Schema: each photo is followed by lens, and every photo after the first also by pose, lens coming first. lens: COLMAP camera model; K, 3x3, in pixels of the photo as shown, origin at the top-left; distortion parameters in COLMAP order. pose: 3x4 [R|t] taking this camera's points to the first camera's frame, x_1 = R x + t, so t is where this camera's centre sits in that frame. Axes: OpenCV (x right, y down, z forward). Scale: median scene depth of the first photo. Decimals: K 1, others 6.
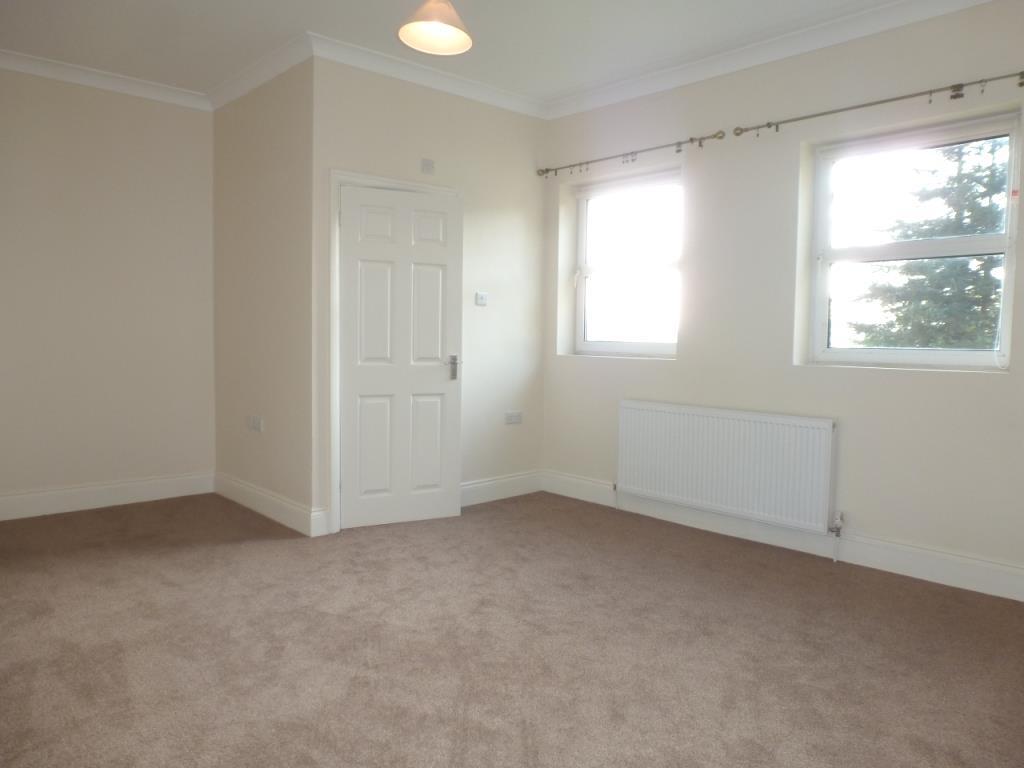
lens RADIAL K [[733.4, 0, 512.0], [0, 733.4, 384.0], [0, 0, 1]] dist [-0.057885, 0.027494]
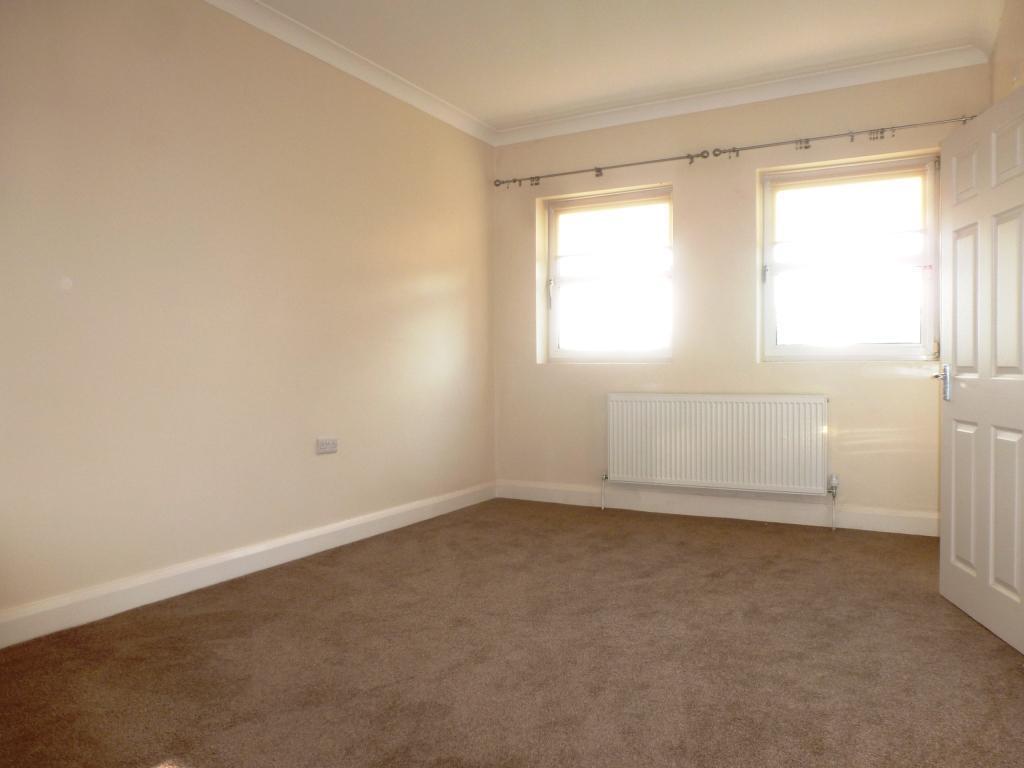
lens RADIAL K [[733.4, 0, 512.0], [0, 733.4, 384.0], [0, 0, 1]] dist [-0.057885, 0.027494]
pose [[0.943434, -0.017730, 0.331085, -0.380604], [0.037873, 0.997796, -0.054487, 0.066359], [-0.329389, 0.063944, 0.942027, 0.050059]]
